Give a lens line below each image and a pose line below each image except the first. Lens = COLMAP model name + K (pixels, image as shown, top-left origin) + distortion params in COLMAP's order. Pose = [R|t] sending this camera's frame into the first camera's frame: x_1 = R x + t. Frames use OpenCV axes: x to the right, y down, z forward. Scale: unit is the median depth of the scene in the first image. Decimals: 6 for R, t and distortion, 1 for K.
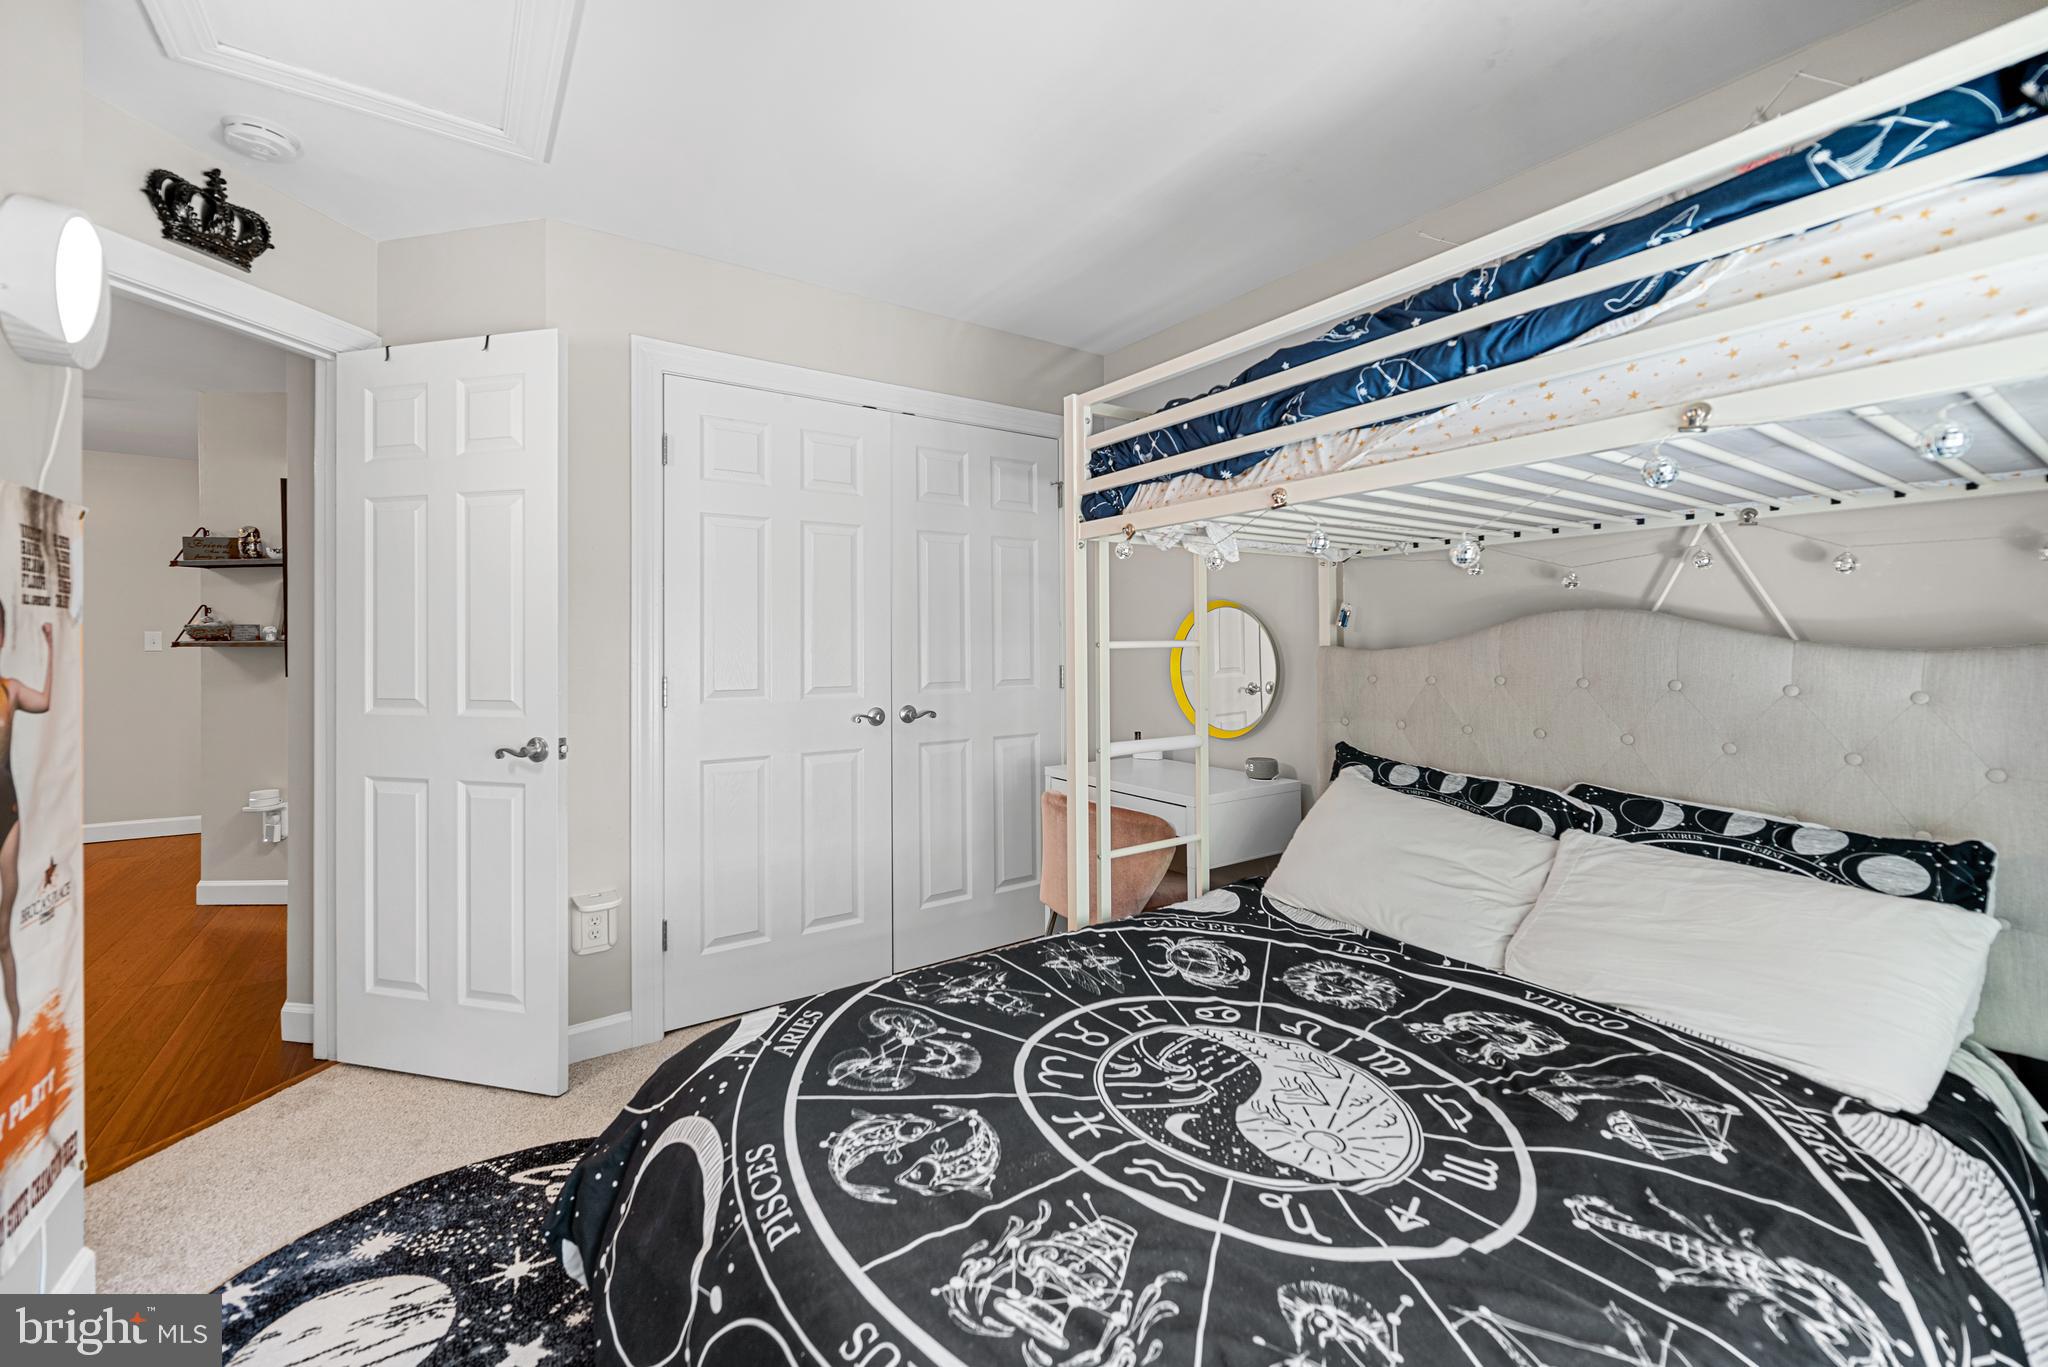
lens RADIAL K [[830.4, 0, 1022.7], [0, 830.4, 643.8], [0, 0, 1]] dist [-0.001079, -0.000135]
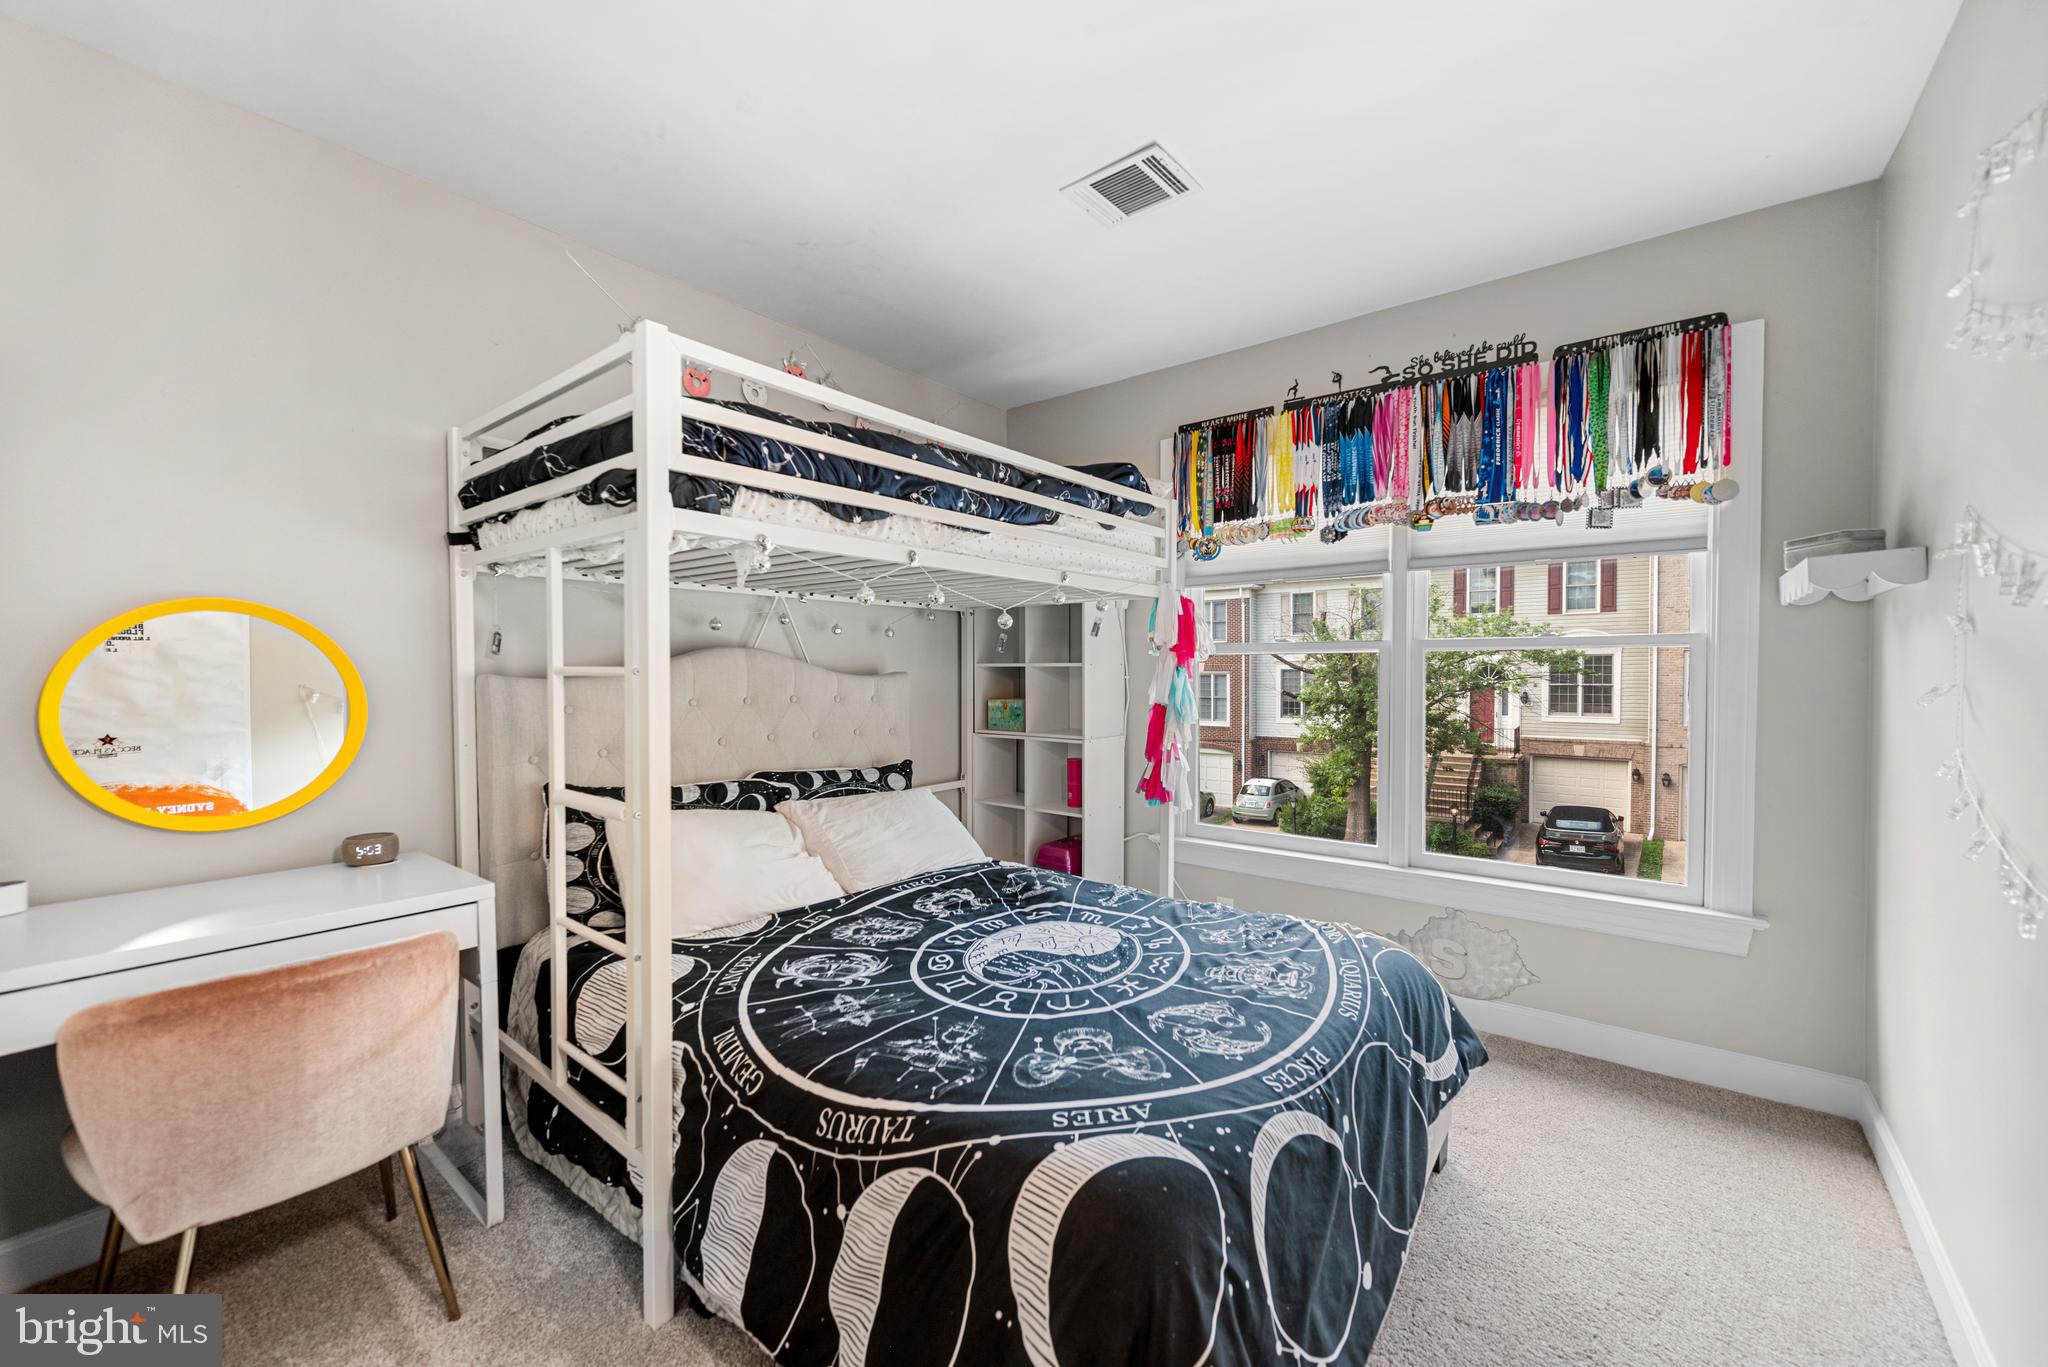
lens RADIAL K [[812.5, 0, 1027.1], [0, 812.5, 694.3], [0, 0, 1]] dist [0.003438, -0.000520]
pose [[-0.294263, -0.022093, 0.955469, -1.047282], [0.003264, 0.999704, 0.024121, 0.007680], [-0.955719, 0.010216, -0.294104, 1.320125]]
